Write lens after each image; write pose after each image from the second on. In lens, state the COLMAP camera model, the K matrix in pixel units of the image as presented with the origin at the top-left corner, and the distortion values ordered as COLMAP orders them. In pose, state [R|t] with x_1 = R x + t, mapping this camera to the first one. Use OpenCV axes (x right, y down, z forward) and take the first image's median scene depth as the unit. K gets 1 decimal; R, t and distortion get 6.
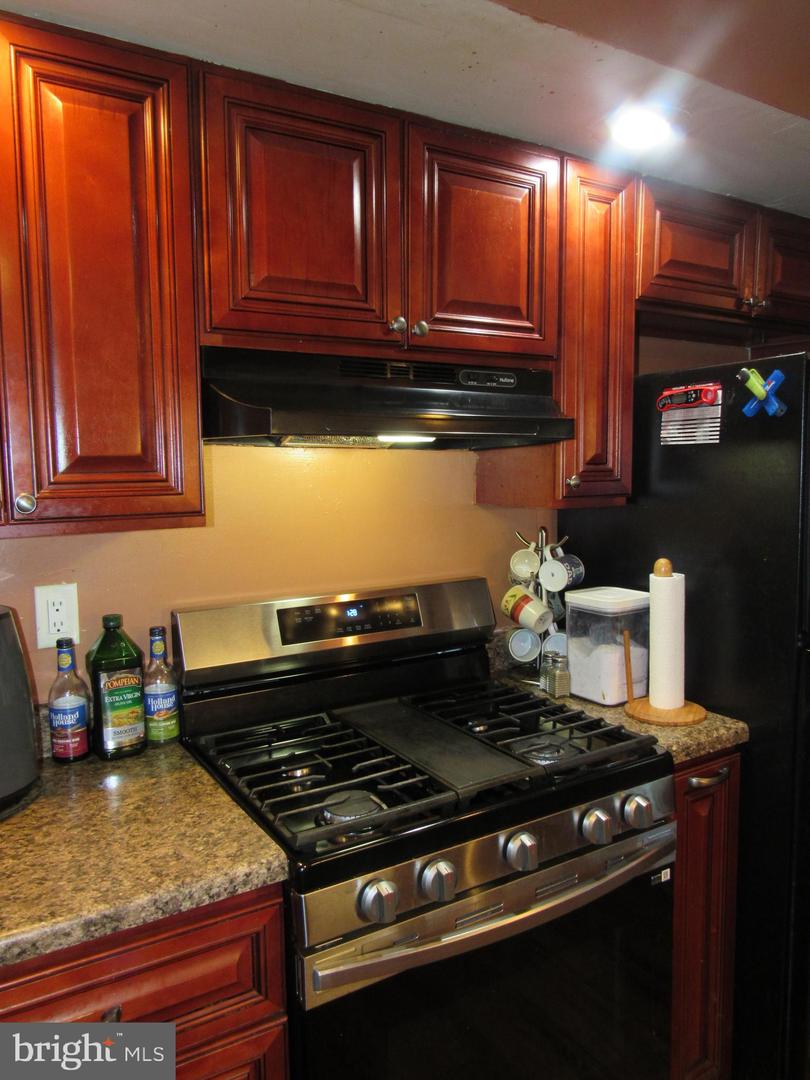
lens RADIAL K [[771.6, 0, 405.0], [0, 771.6, 540.0], [0, 0, 1]] dist [-0.002258, -0.000190]
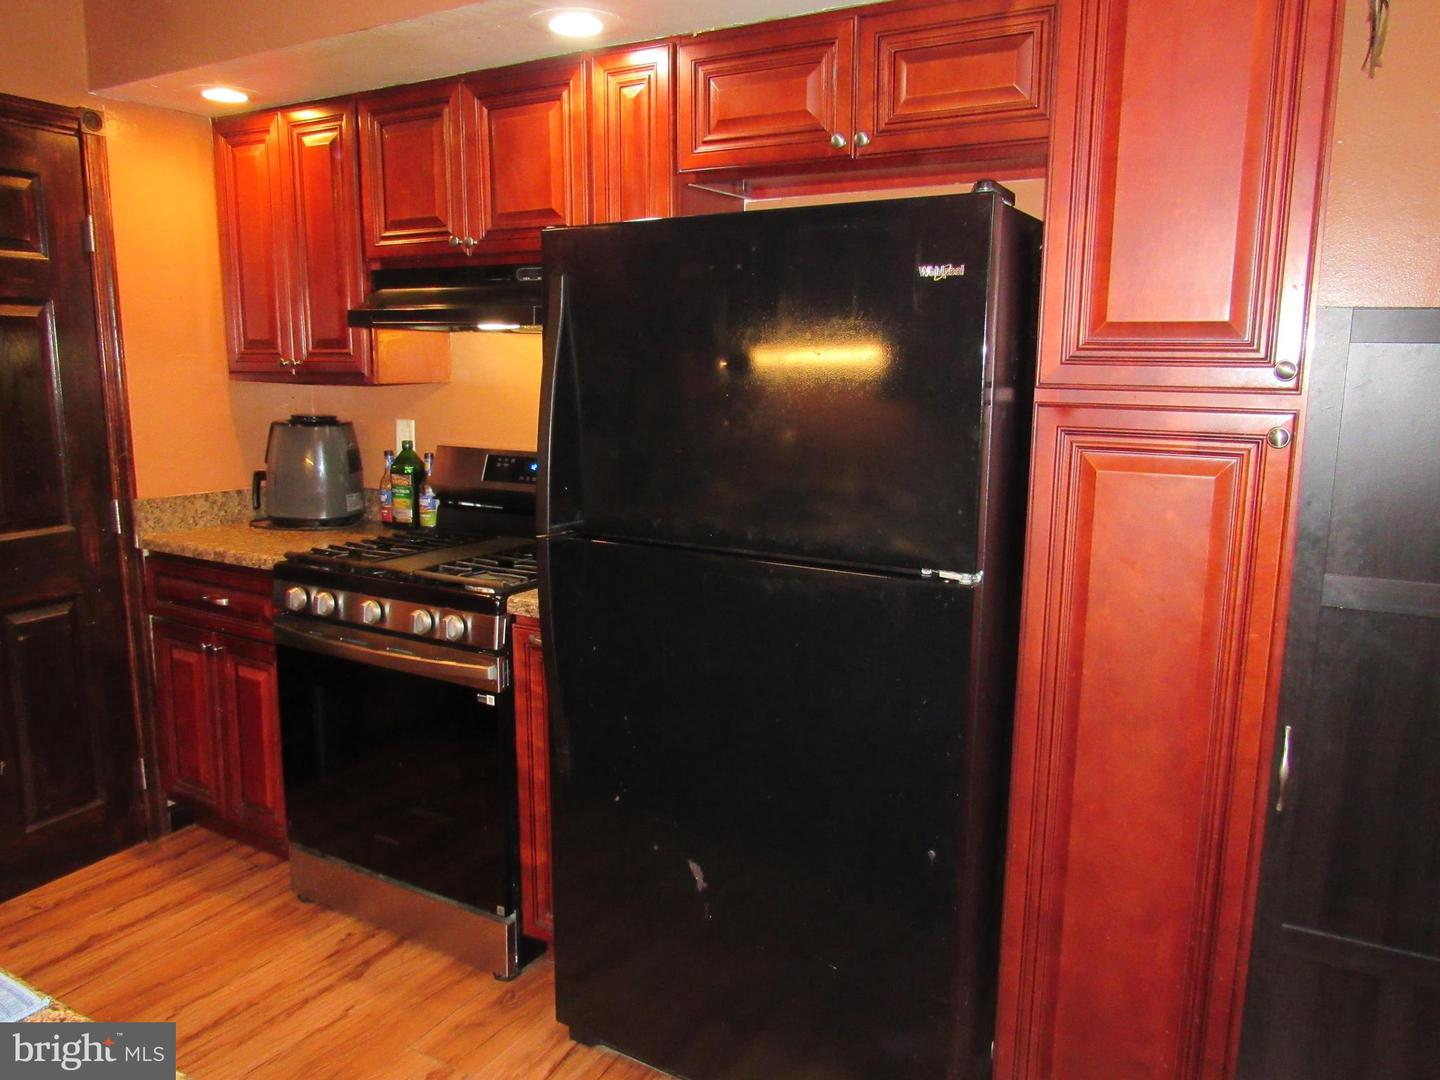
lens RADIAL K [[1028.8, 0, 720.0], [0, 1028.8, 540.0], [0, 0, 1]] dist [-0.002258, -0.000190]
pose [[0.480738, 0.168728, -0.860478, 1.922831], [-0.103748, 0.985364, 0.135254, -0.058683], [0.870705, 0.024251, 0.491207, 0.557663]]
